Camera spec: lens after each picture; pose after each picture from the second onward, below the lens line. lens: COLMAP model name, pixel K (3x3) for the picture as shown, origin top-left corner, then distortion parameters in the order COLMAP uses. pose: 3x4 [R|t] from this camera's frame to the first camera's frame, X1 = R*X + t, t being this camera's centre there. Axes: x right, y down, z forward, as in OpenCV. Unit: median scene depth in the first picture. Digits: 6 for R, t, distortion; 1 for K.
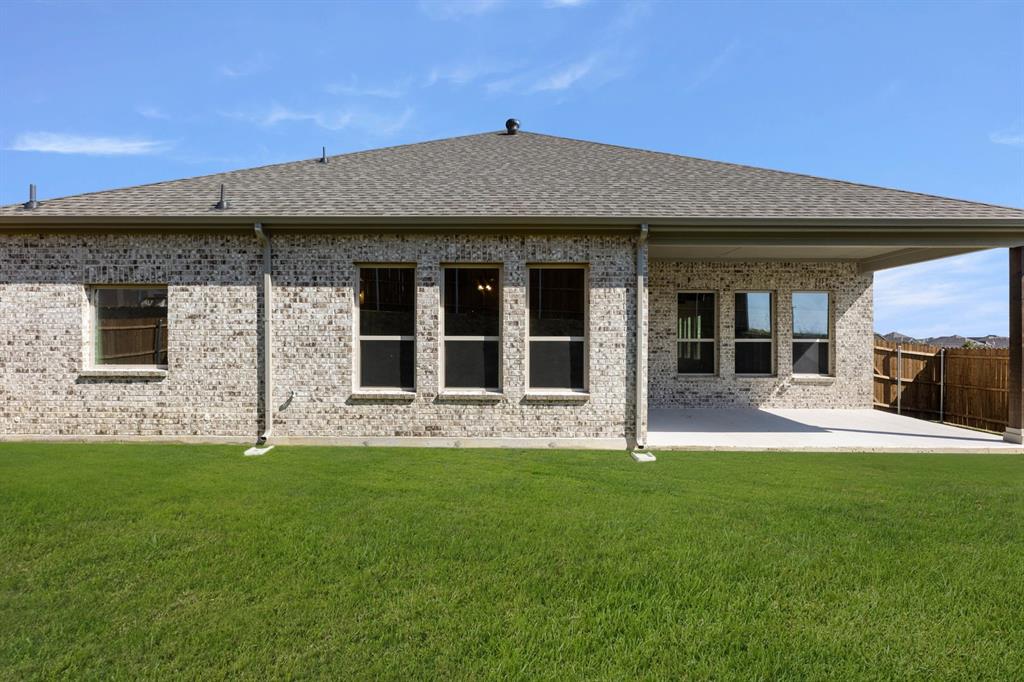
lens RADIAL K [[414.1, 0, 512.0], [0, 414.1, 341.0], [0, 0, 1]] dist [-0.000540, 0.000246]
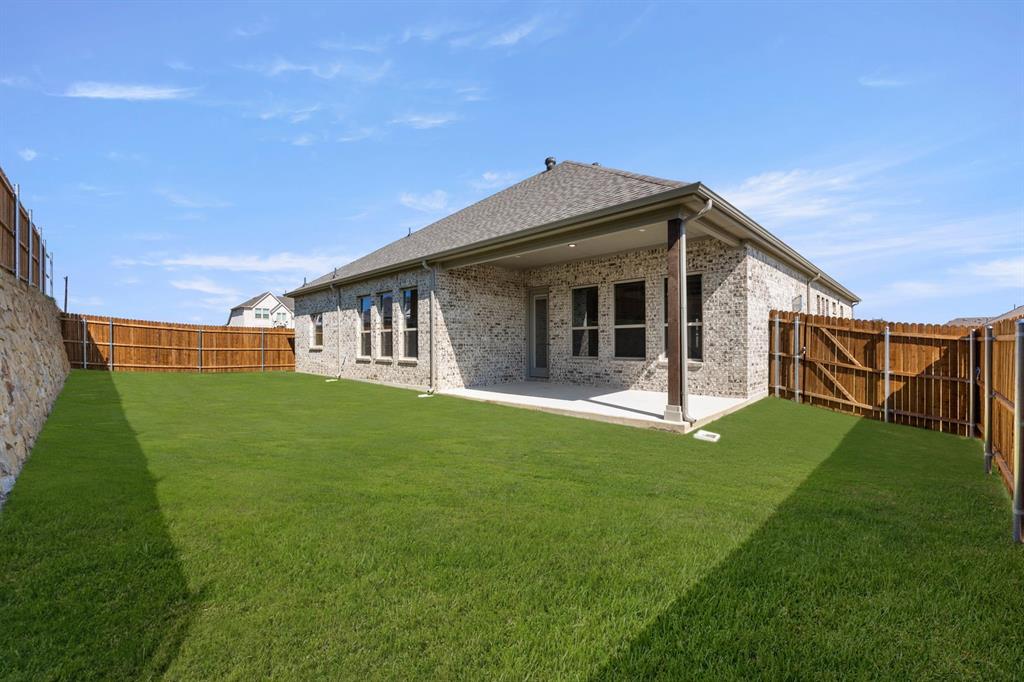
lens RADIAL K [[414.1, 0, 512.0], [0, 414.1, 341.0], [0, 0, 1]] dist [-0.000540, 0.000246]
pose [[0.713831, -0.012521, -0.700206, 1.130514], [0.009301, 0.999921, -0.008398, 0.043343], [0.700256, -0.000518, 0.713892, 0.020600]]
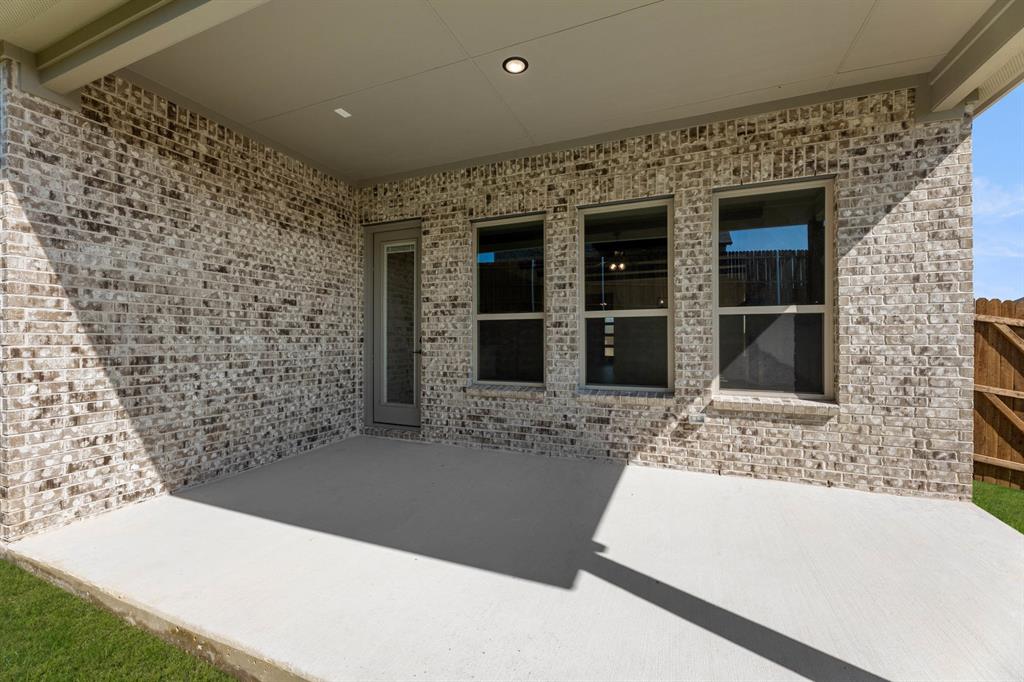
lens RADIAL K [[414.1, 0, 512.0], [0, 414.1, 341.0], [0, 0, 1]] dist [-0.000540, 0.000246]
pose [[0.924977, -0.004746, -0.379993, 0.649150], [0.005442, 0.999985, 0.000757, 0.028117], [0.379984, -0.002769, 0.924989, 0.536343]]
